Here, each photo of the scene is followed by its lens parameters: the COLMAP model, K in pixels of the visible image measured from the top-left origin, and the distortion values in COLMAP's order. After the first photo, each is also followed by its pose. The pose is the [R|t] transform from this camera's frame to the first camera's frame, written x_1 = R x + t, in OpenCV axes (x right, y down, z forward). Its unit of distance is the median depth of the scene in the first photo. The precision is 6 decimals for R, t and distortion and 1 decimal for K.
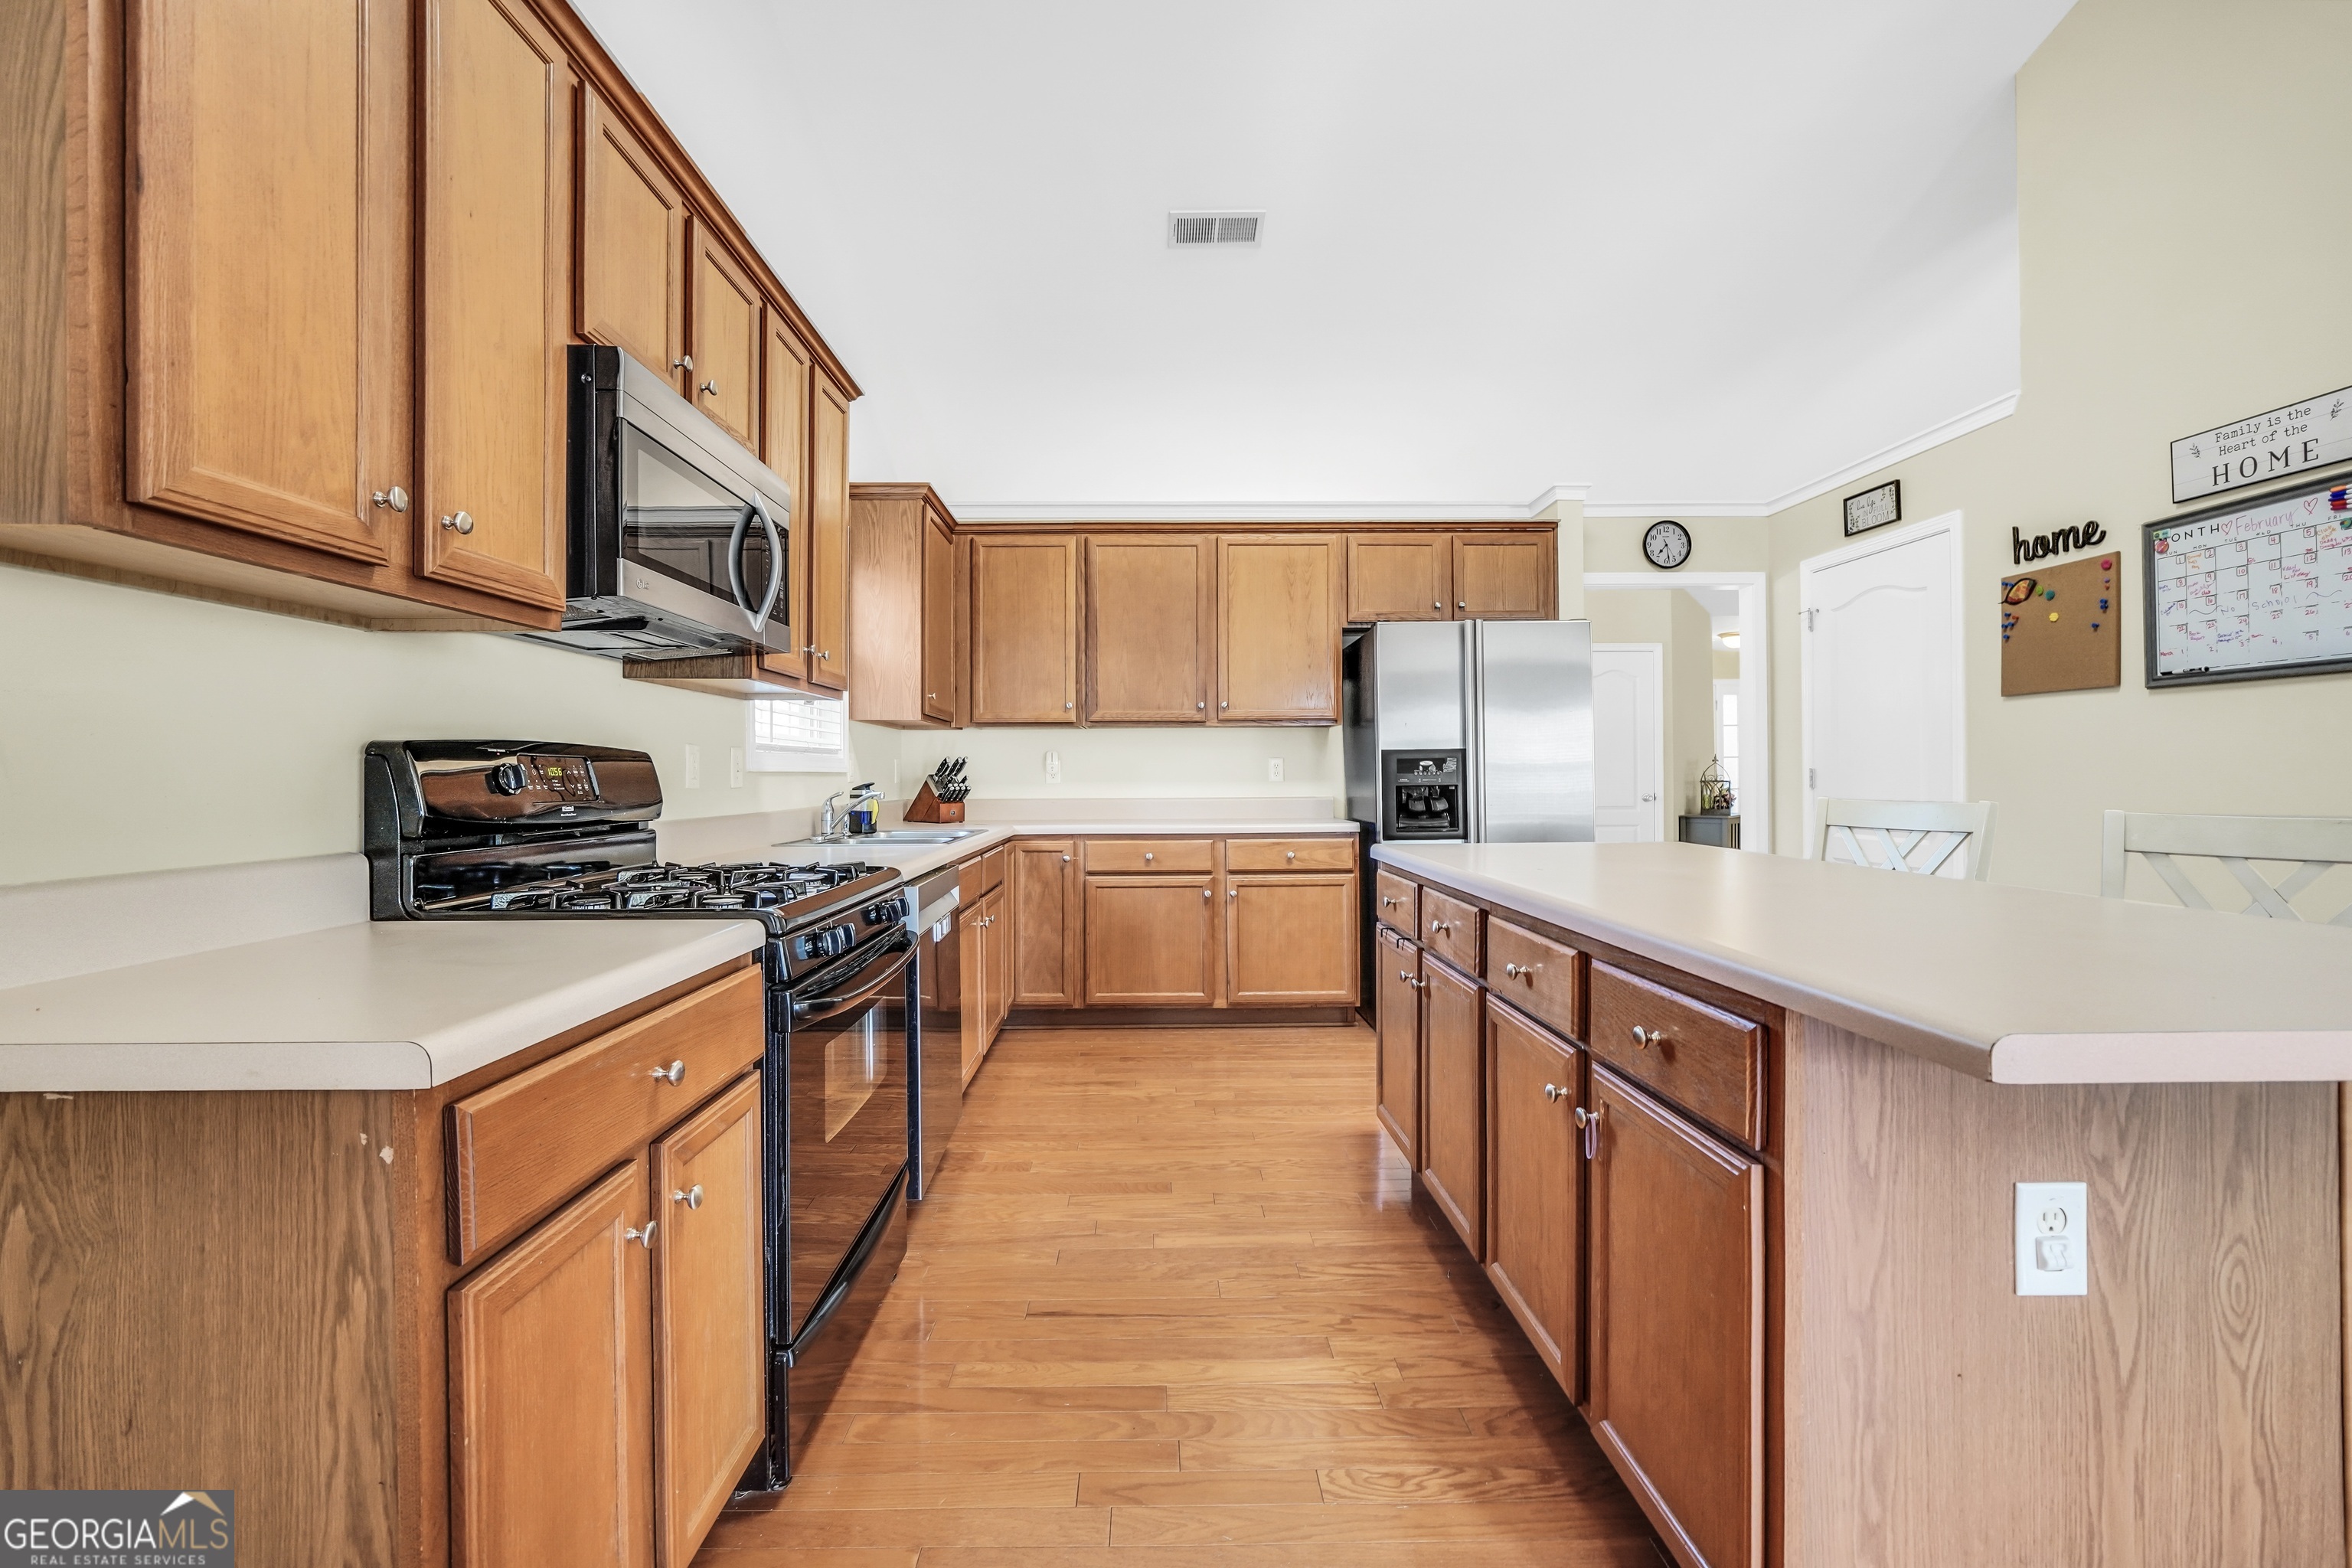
lens RADIAL K [[998.7, 0, 1163.4], [0, 998.7, 771.8], [0, 0, 1]] dist [-0.019480, 0.007604]
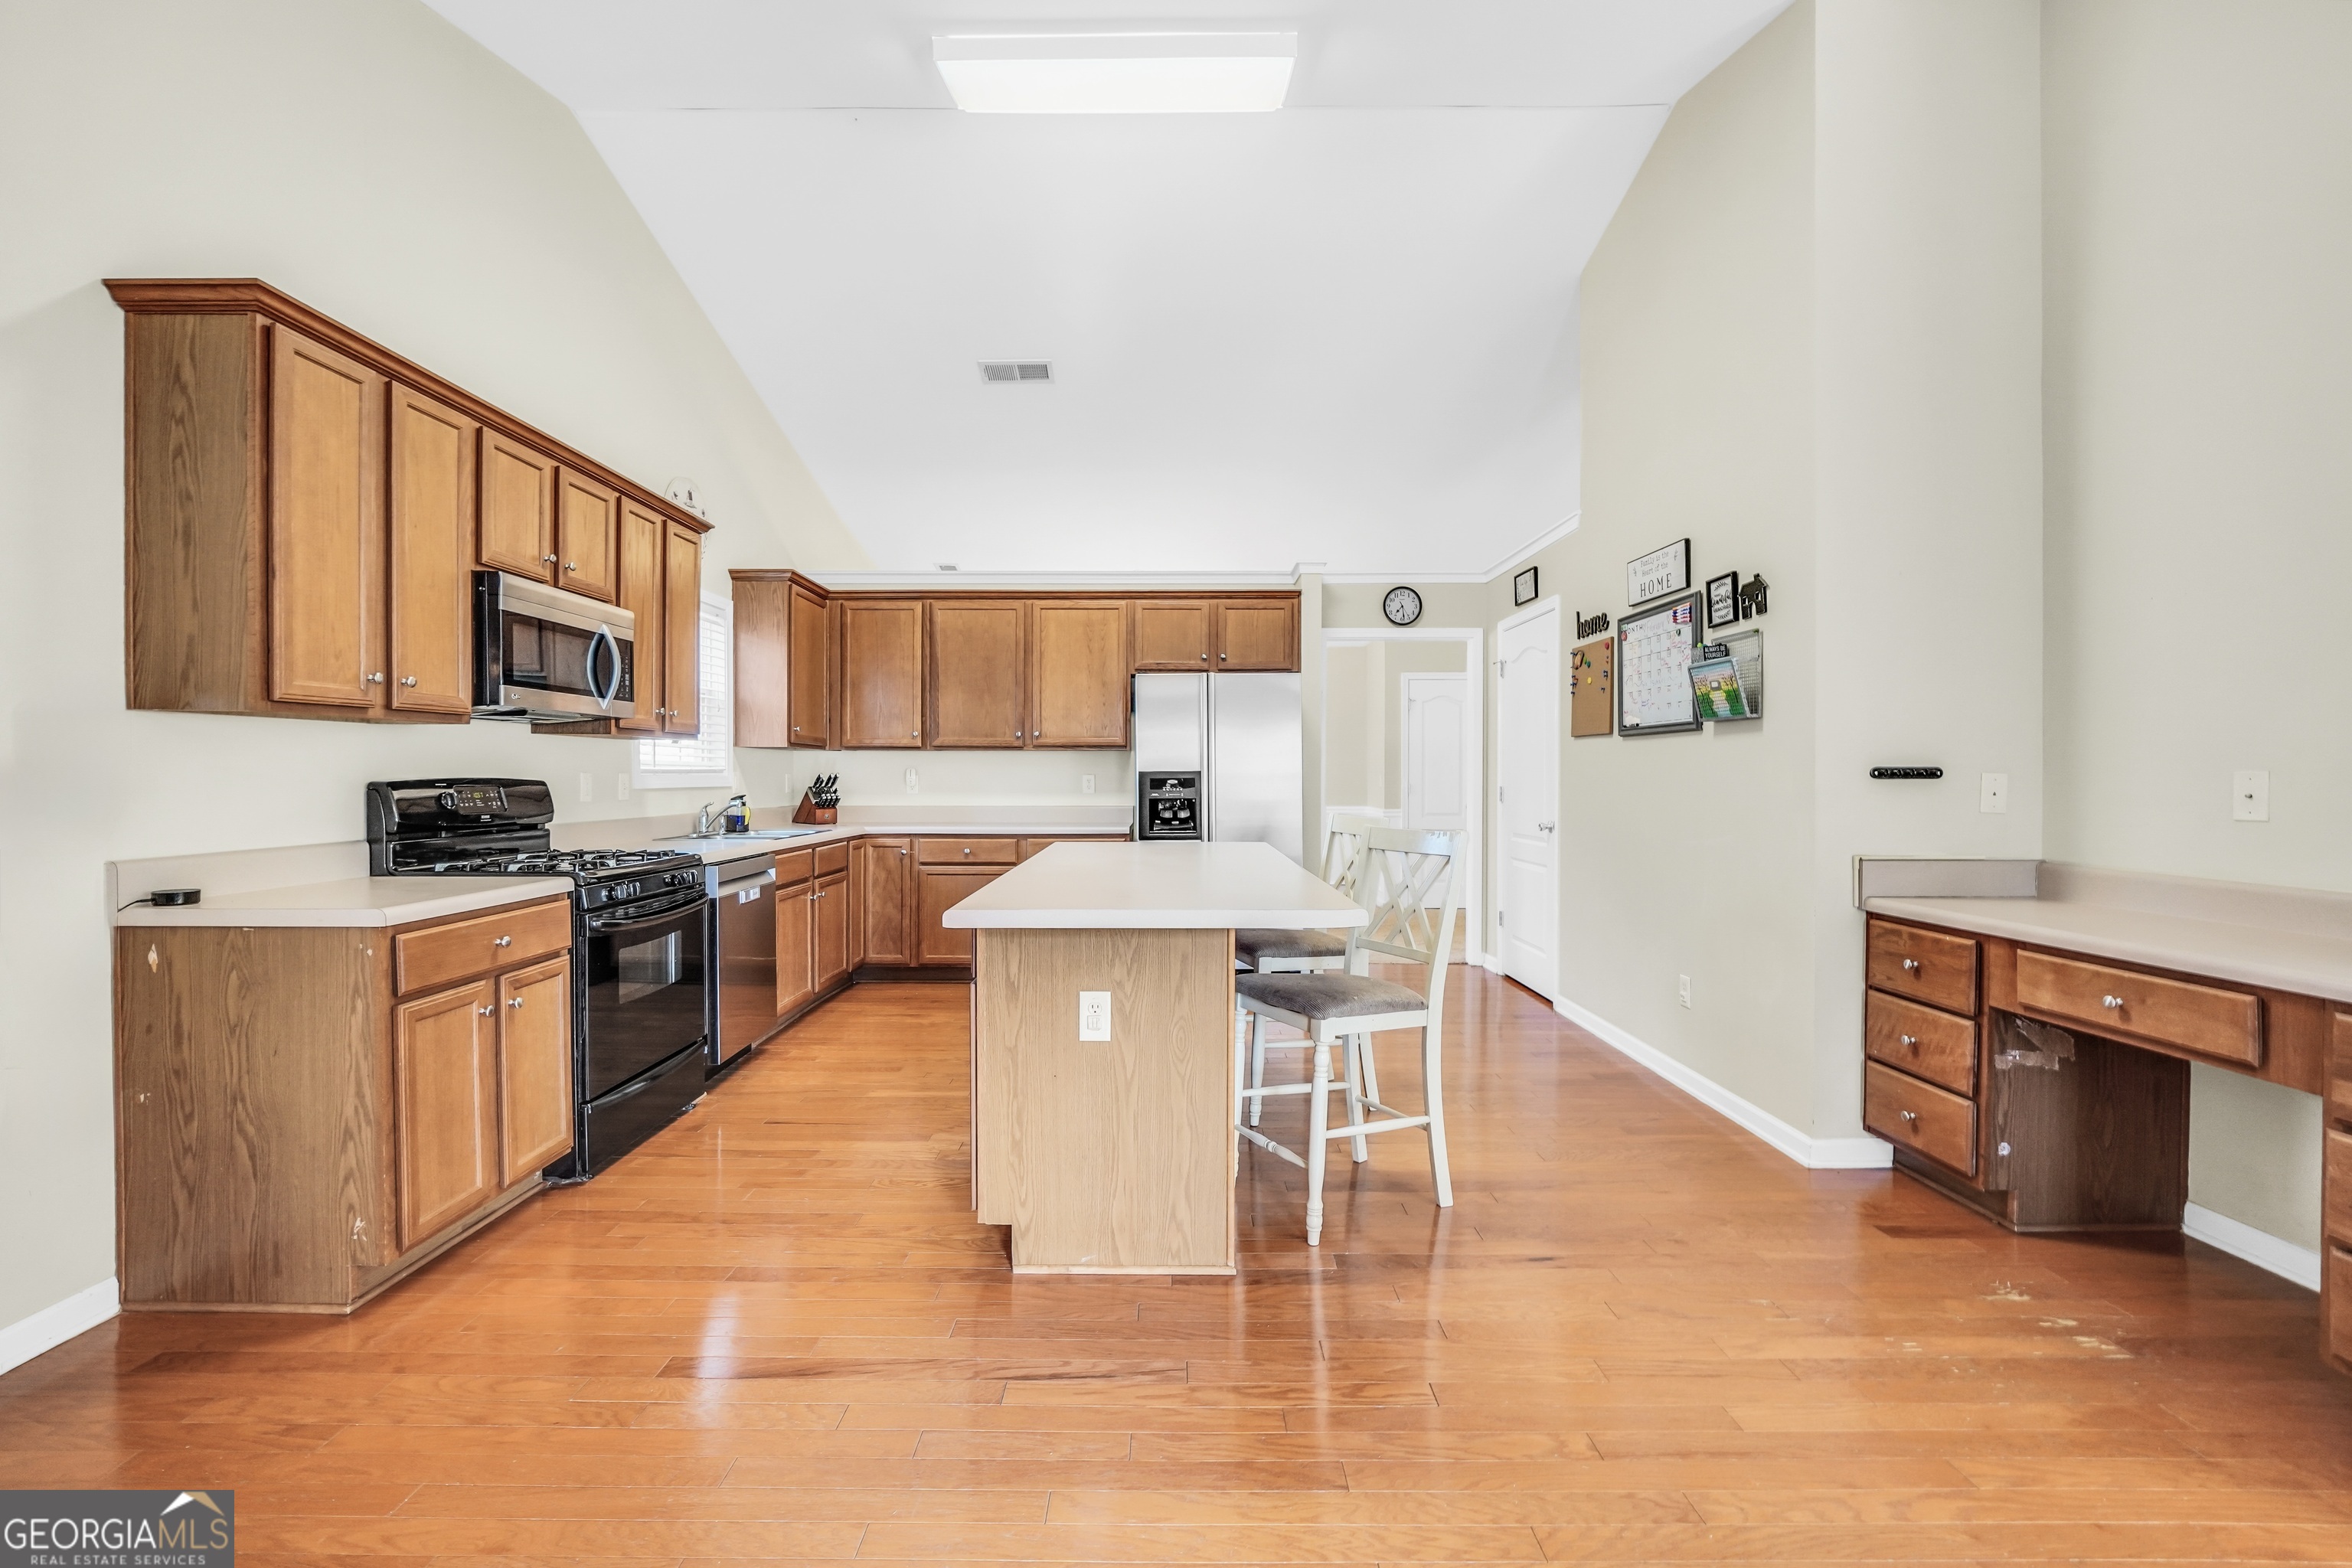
lens RADIAL K [[1007.2, 0, 1166.5], [0, 1007.2, 782.1], [0, 0, 1]] dist [-0.017210, 0.007077]
pose [[0.999873, 0.006407, -0.014615, 0.345935], [-0.006251, 0.999924, 0.010652, -0.027873], [0.014682, -0.010559, 0.999836, -0.409586]]
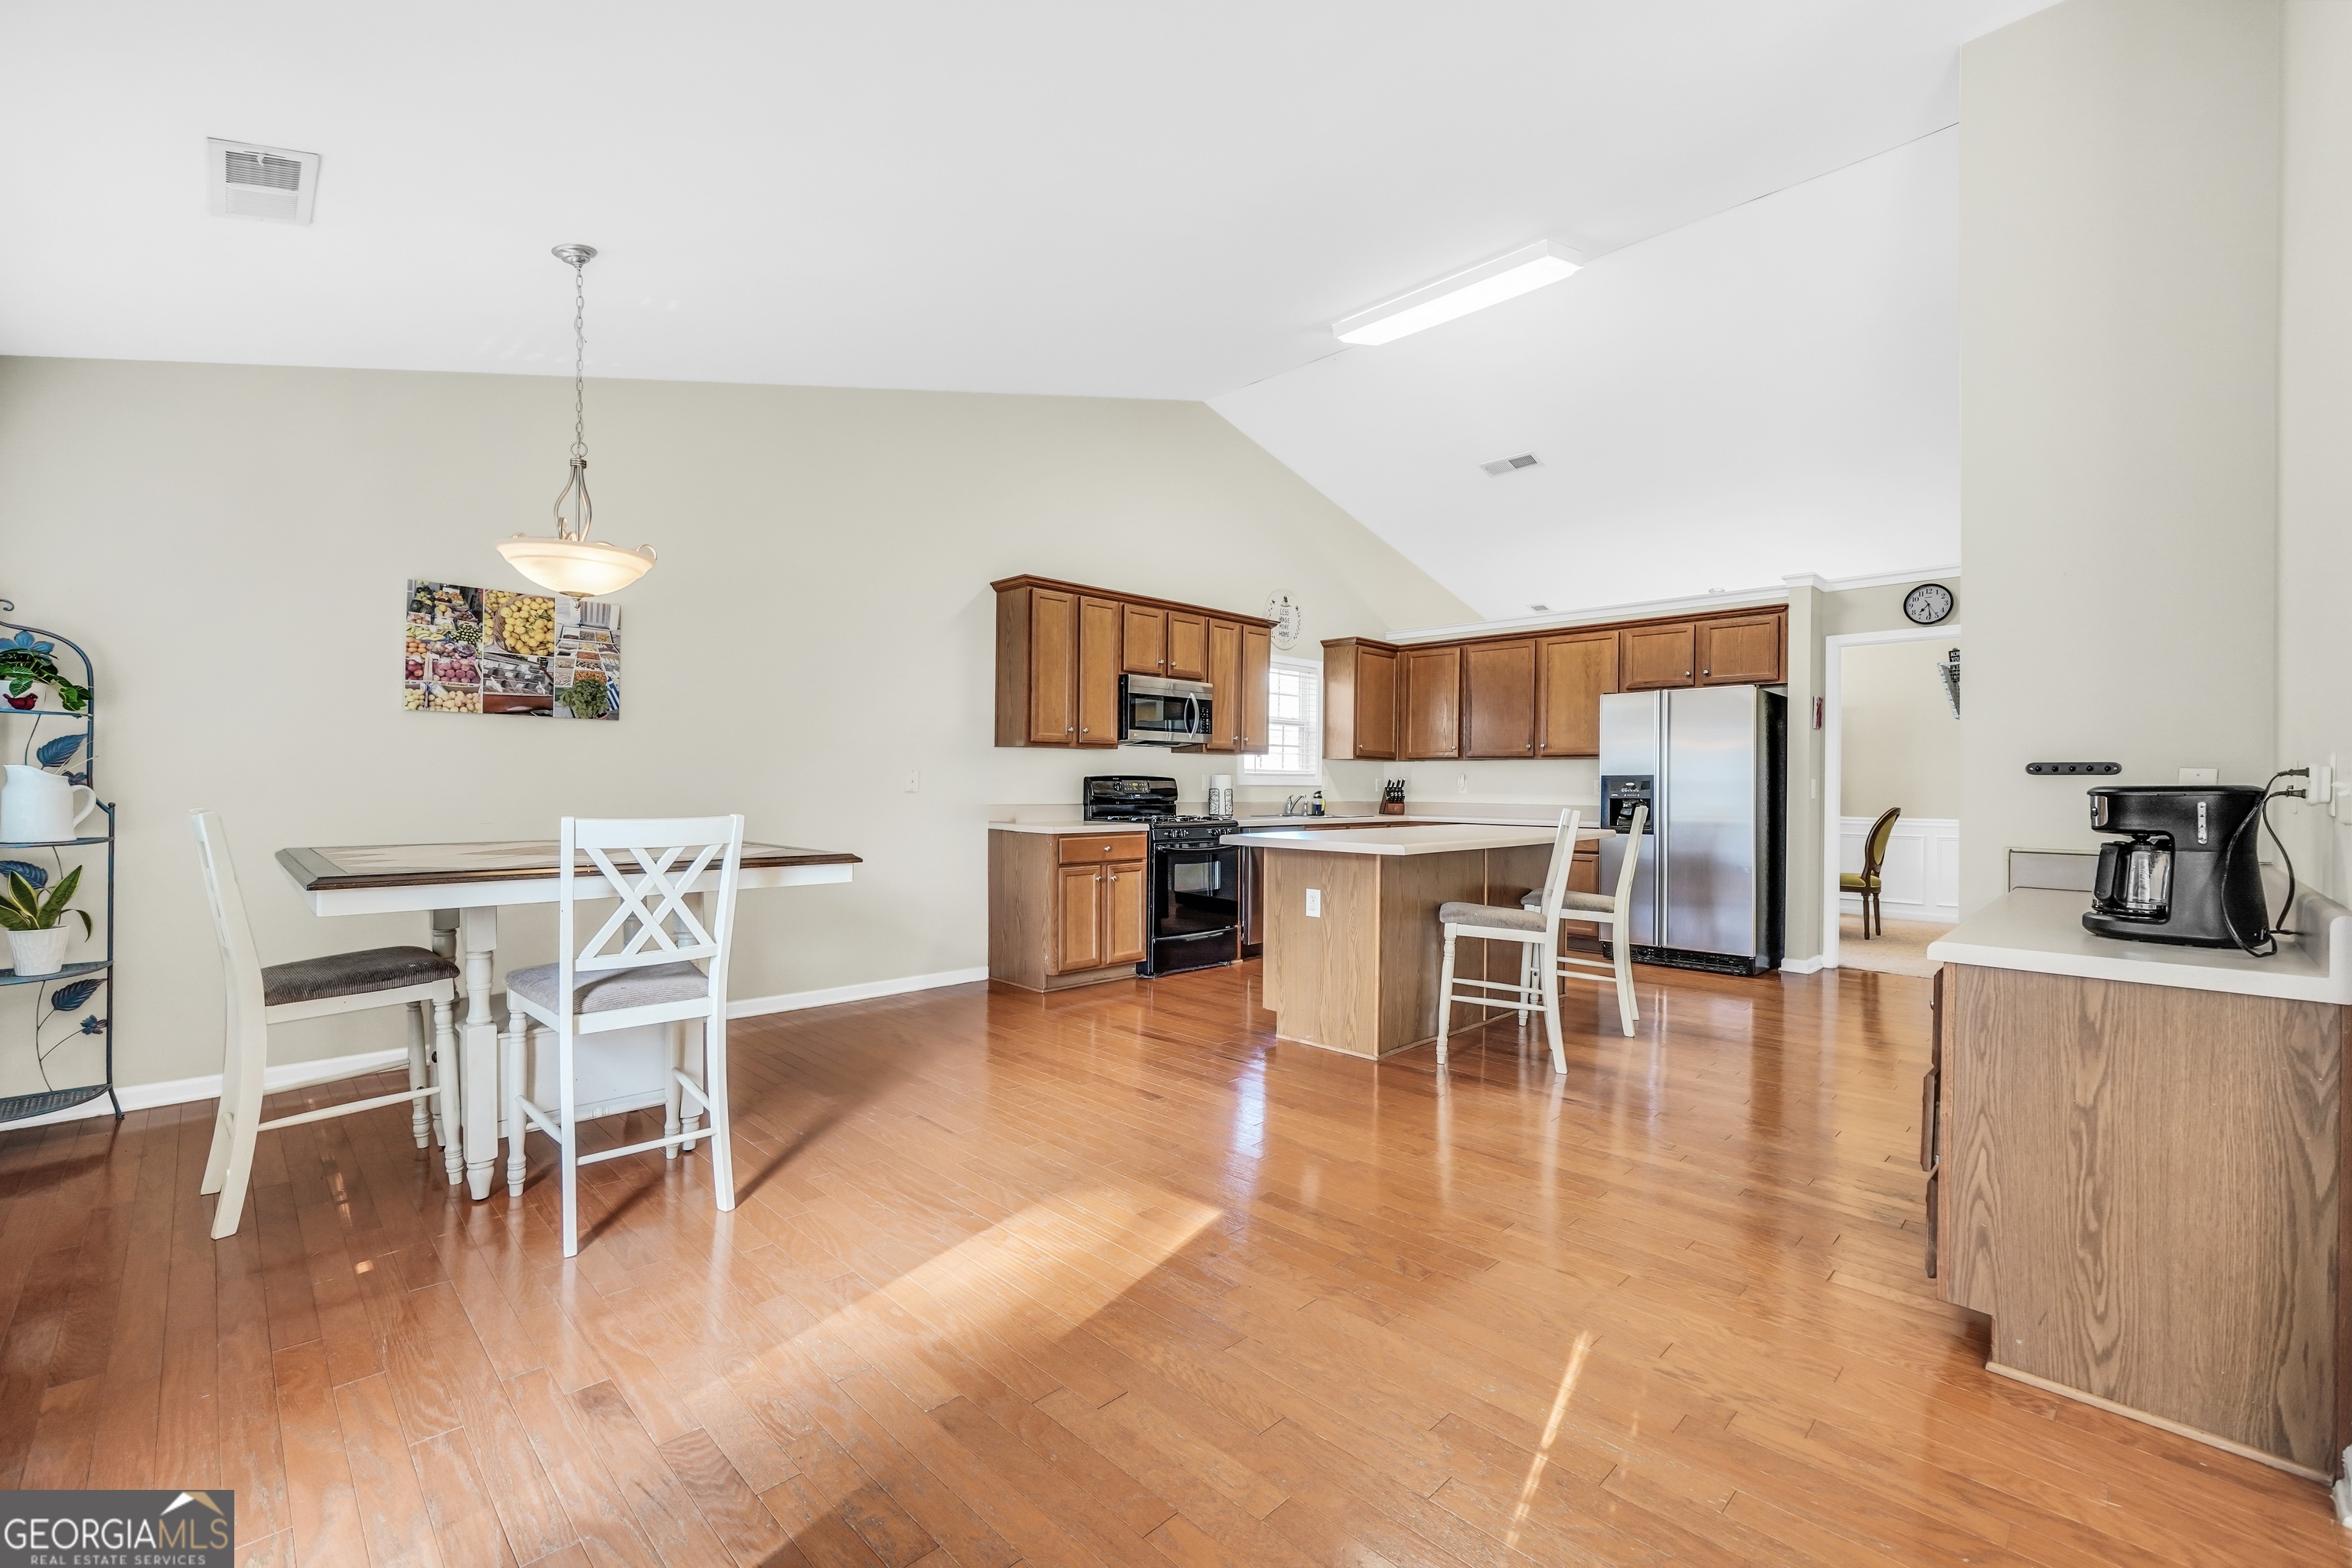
lens RADIAL K [[996.8, 0, 1165.0], [0, 996.8, 781.9], [0, 0, 1]] dist [-0.028359, 0.012378]
pose [[0.692661, 0.009589, -0.721200, 1.094625], [-0.010210, 0.999942, 0.003490, -0.012383], [0.721191, 0.004946, 0.692718, -0.734830]]
